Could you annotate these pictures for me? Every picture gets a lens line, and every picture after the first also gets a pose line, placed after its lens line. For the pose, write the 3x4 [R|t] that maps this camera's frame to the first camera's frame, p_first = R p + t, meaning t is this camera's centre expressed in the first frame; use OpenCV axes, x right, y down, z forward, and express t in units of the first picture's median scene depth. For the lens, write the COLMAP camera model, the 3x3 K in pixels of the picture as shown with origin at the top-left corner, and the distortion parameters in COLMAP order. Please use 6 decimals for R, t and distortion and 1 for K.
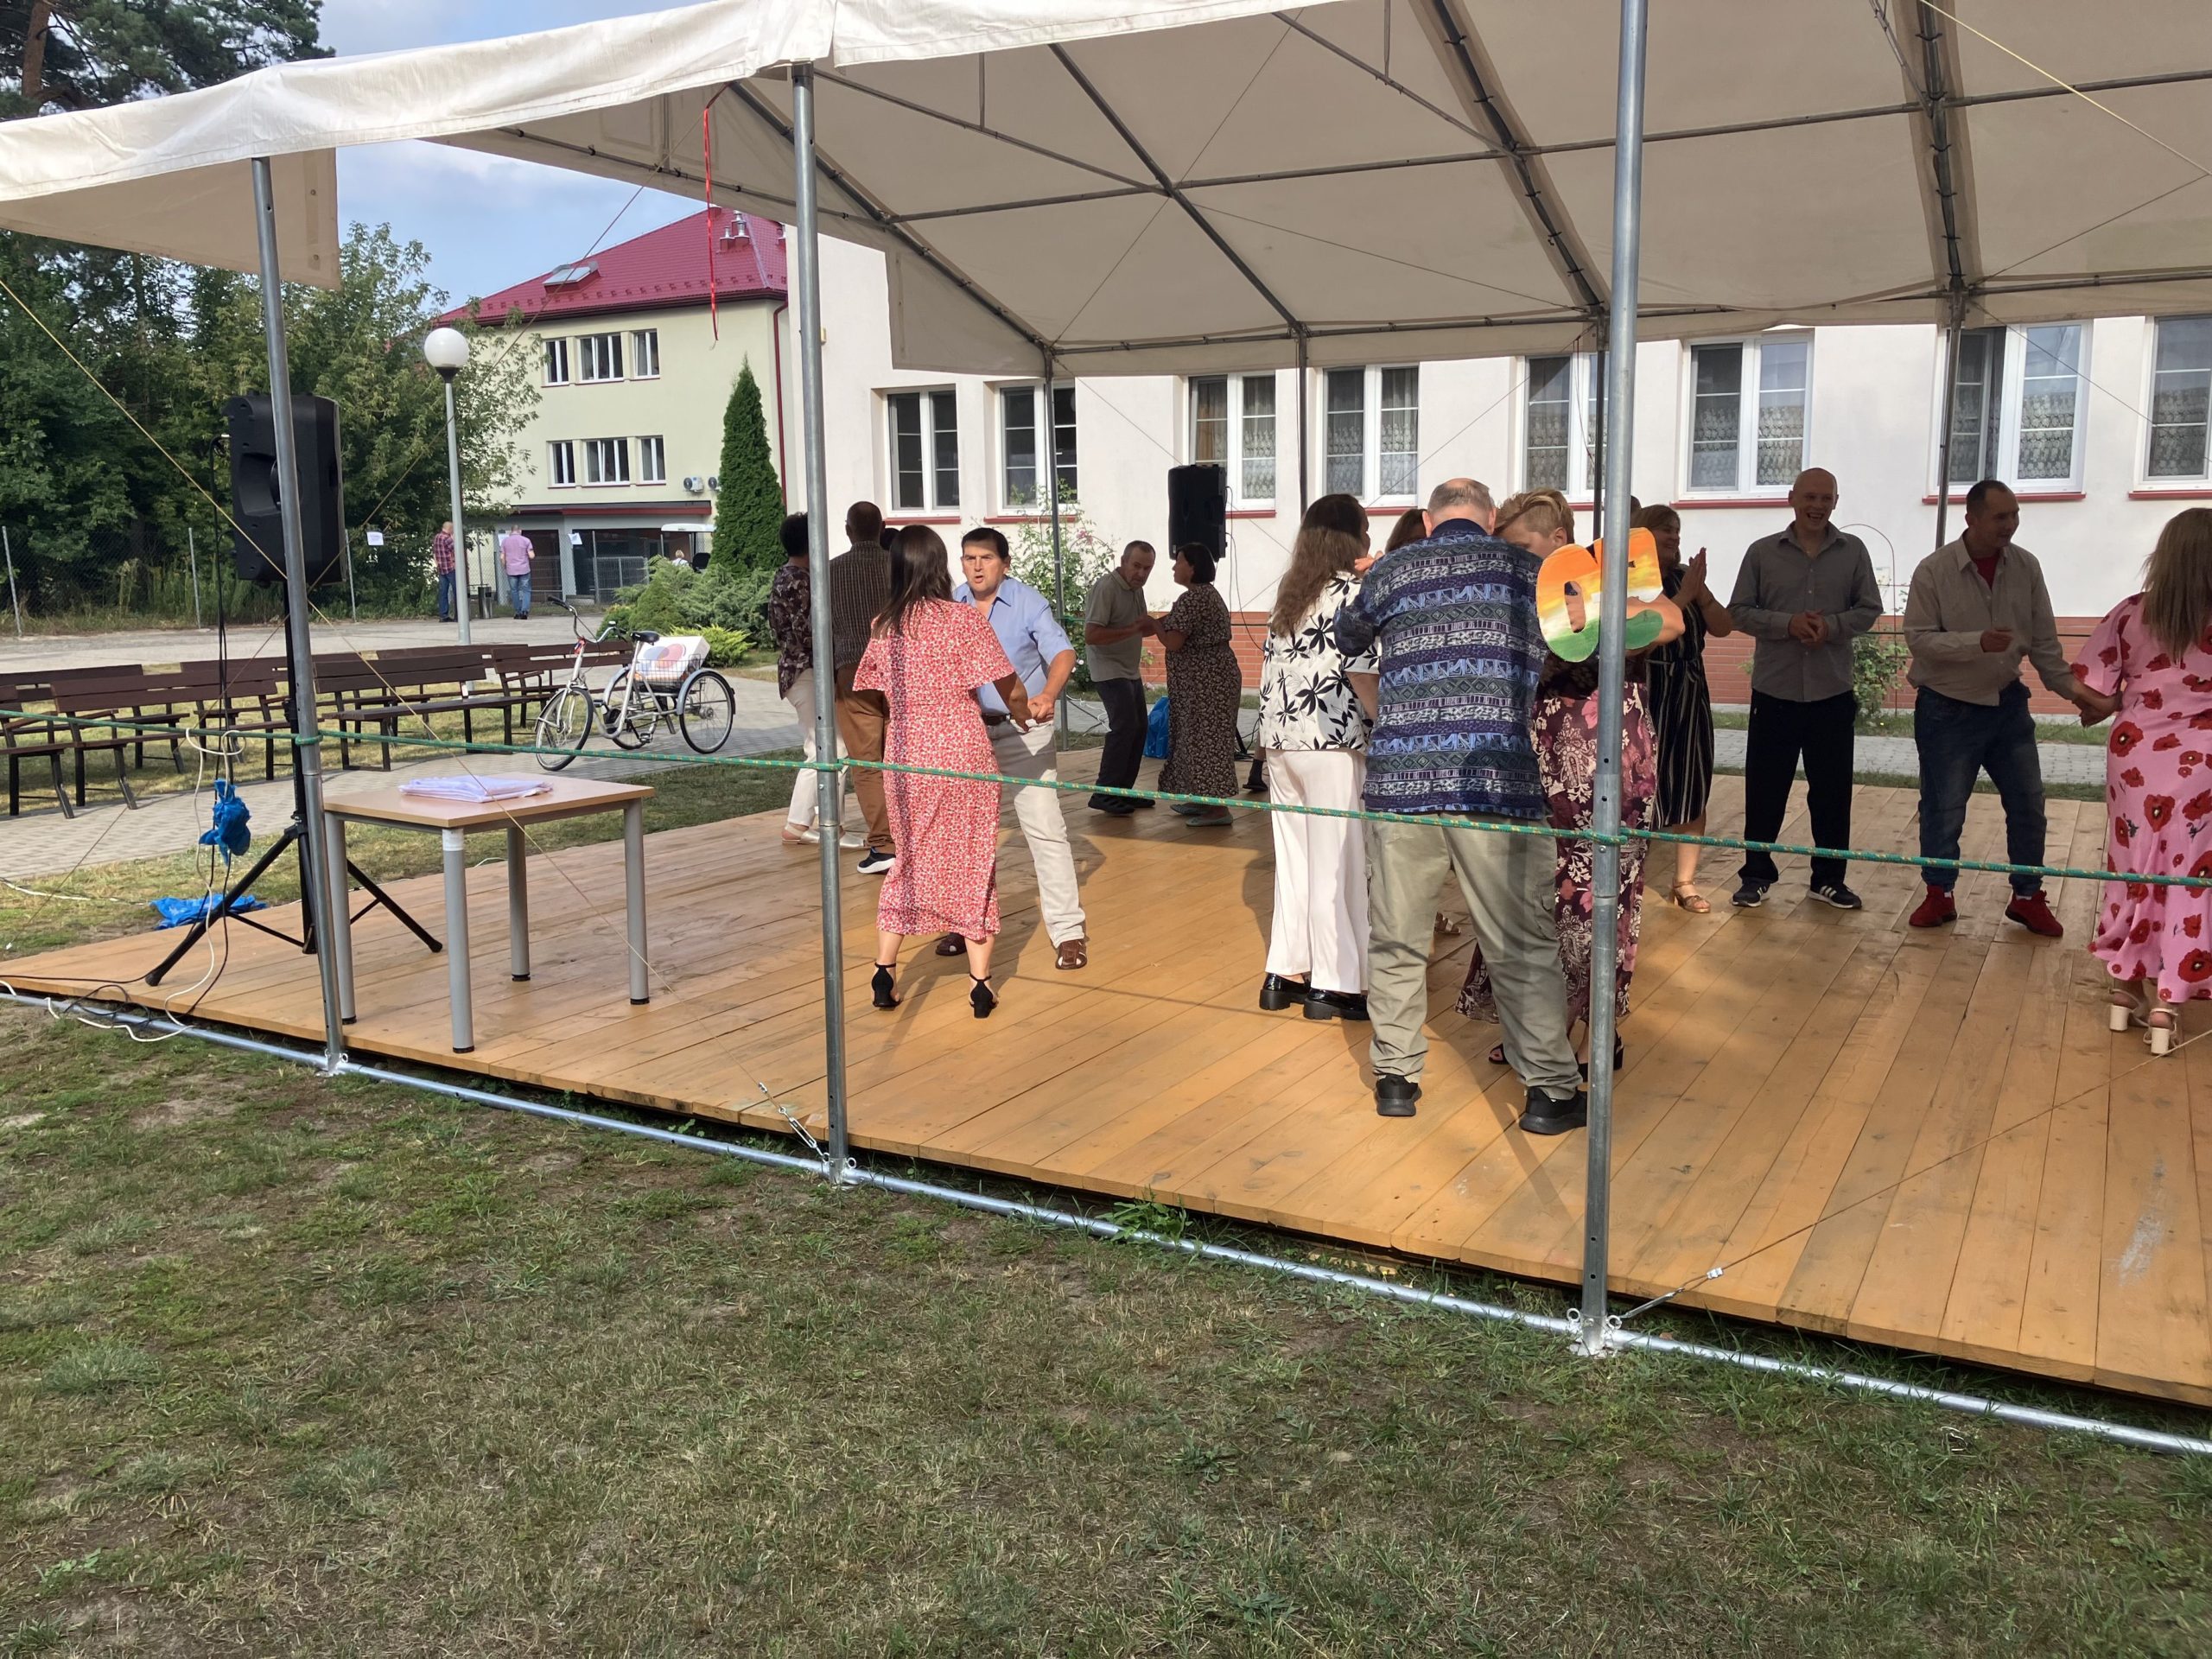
lens RADIAL K [[1800.1, 0, 1121.6], [0, 1800.1, 840.3], [0, 0, 1]] dist [0.001553, 0.029824]
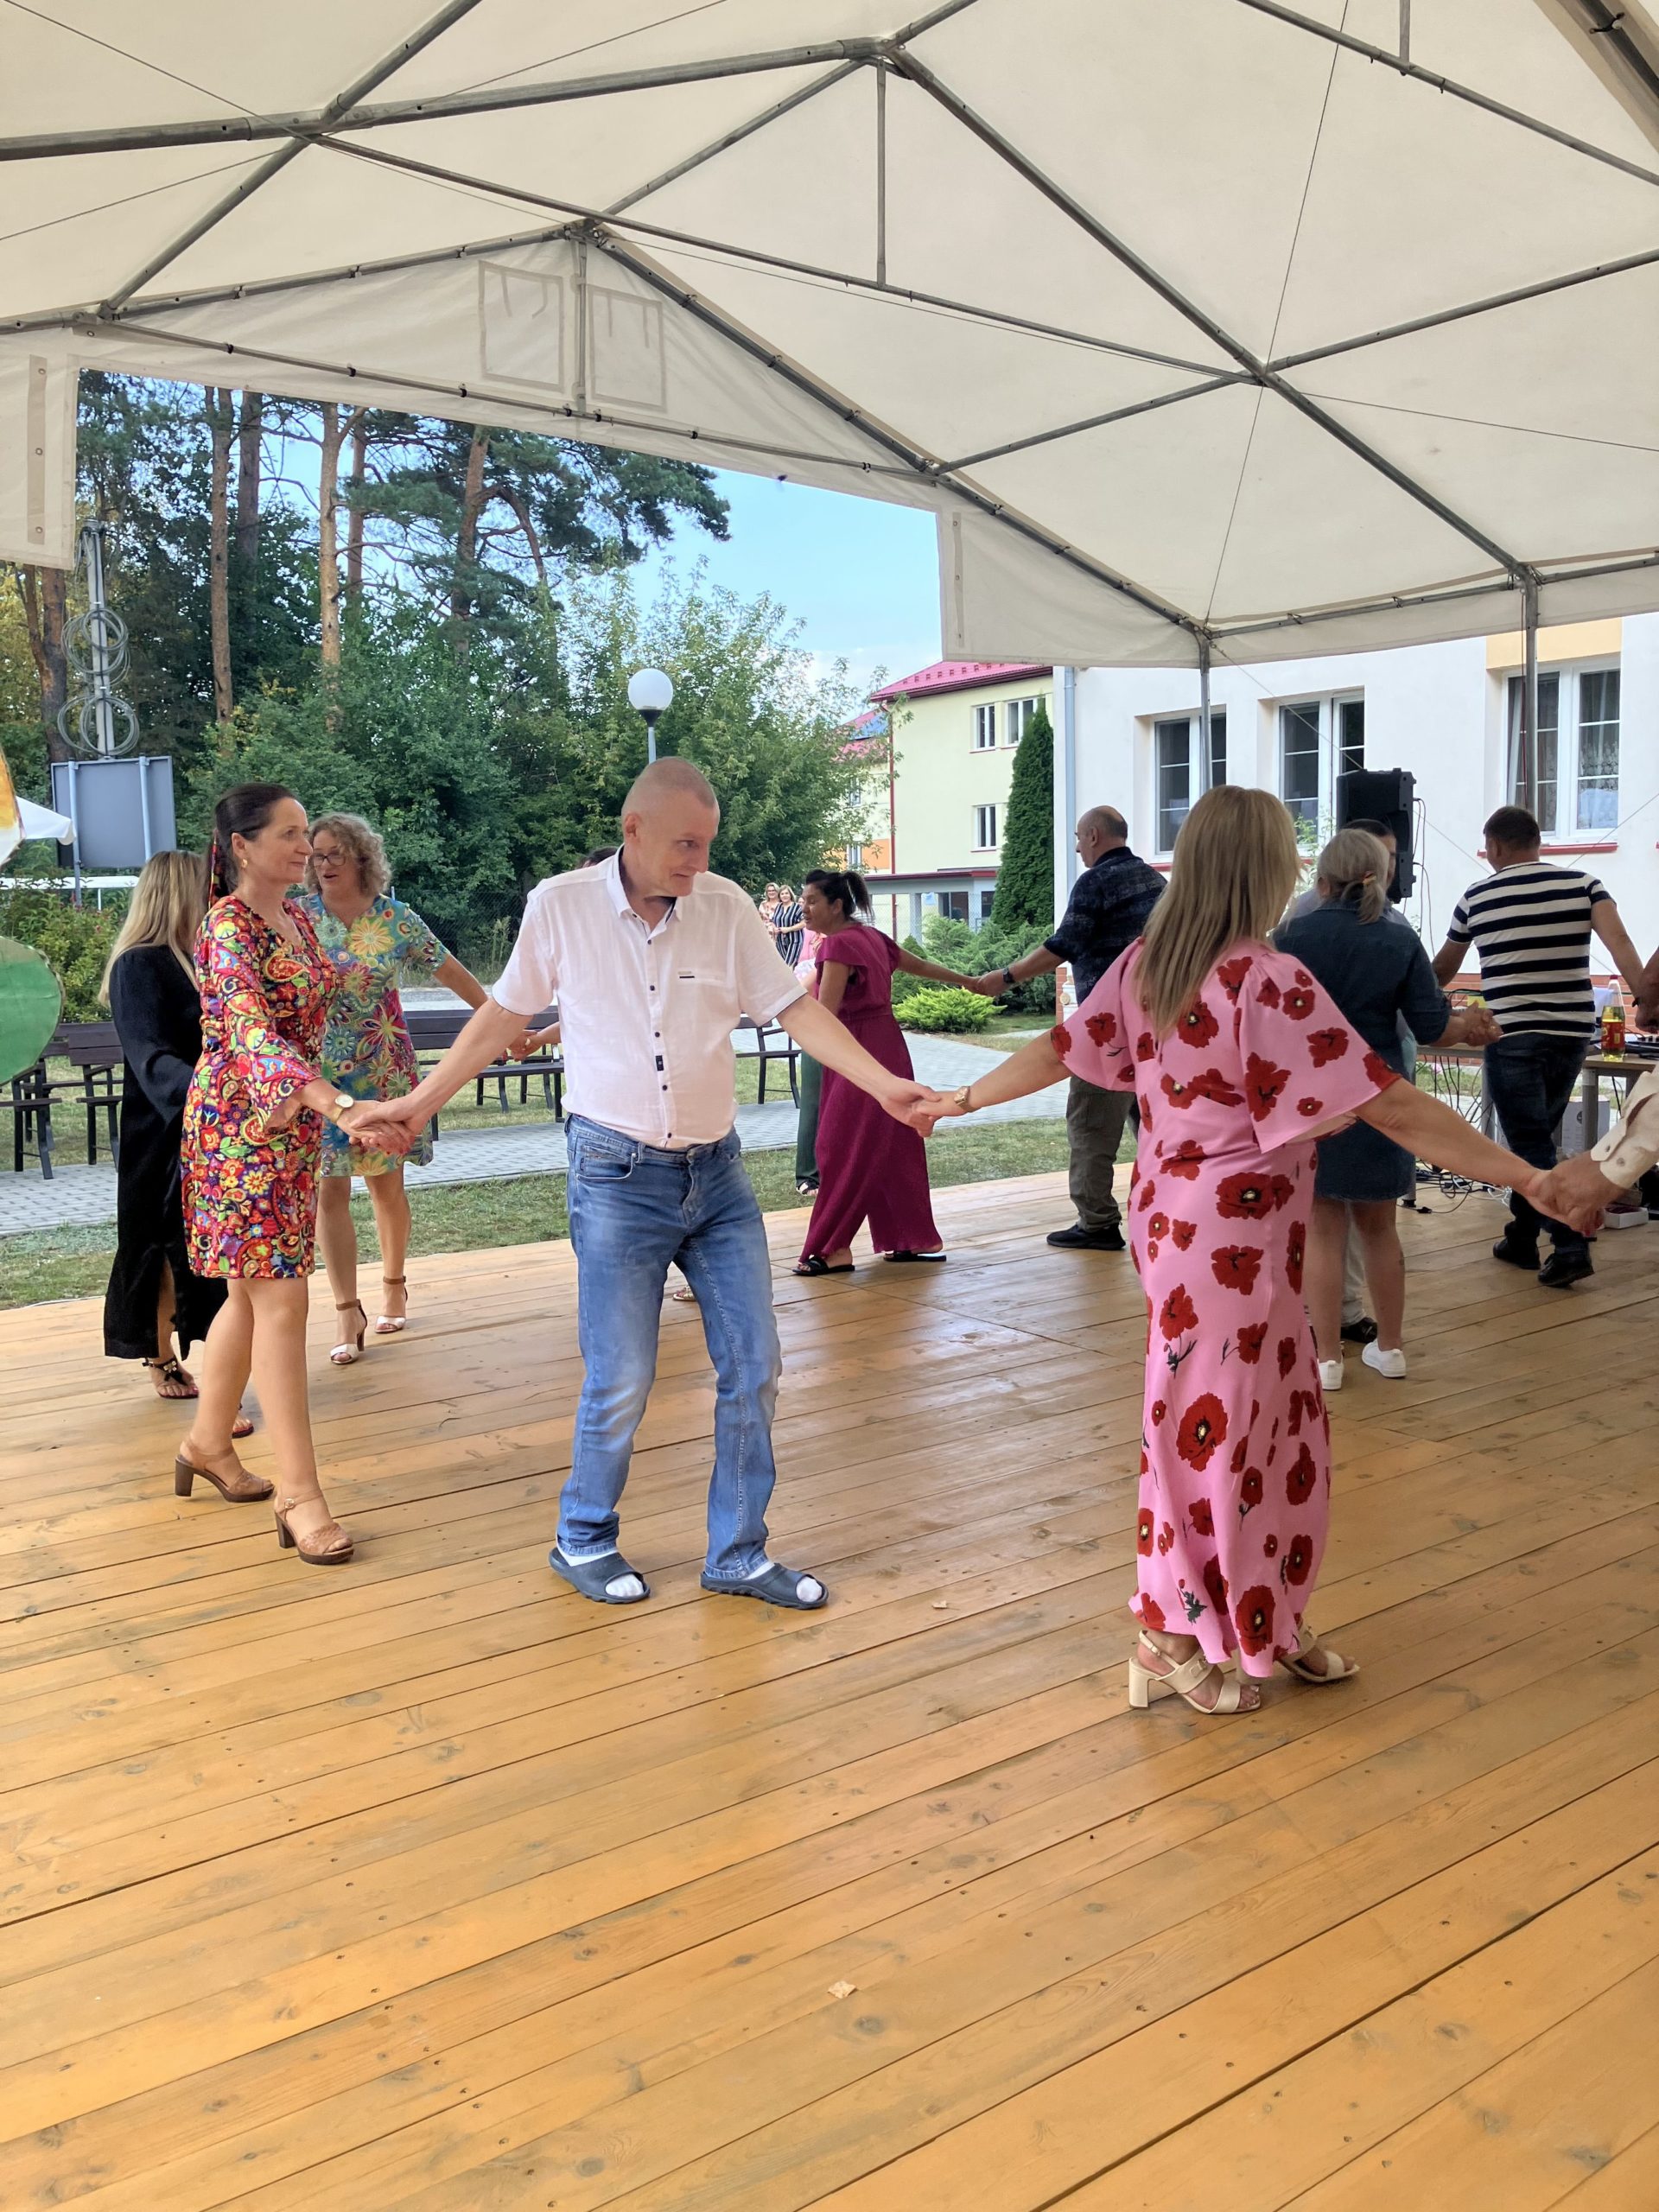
lens RADIAL K [[1831.3, 0, 829.5], [0, 1831.3, 1106.0], [0, 0, 1]] dist [0.032658, -0.005804]
pose [[0.916908, 0.041268, -0.396958, 0.106563], [-0.063572, 0.997042, -0.043187, -0.020888], [0.394002, 0.064834, 0.916820, 0.181456]]
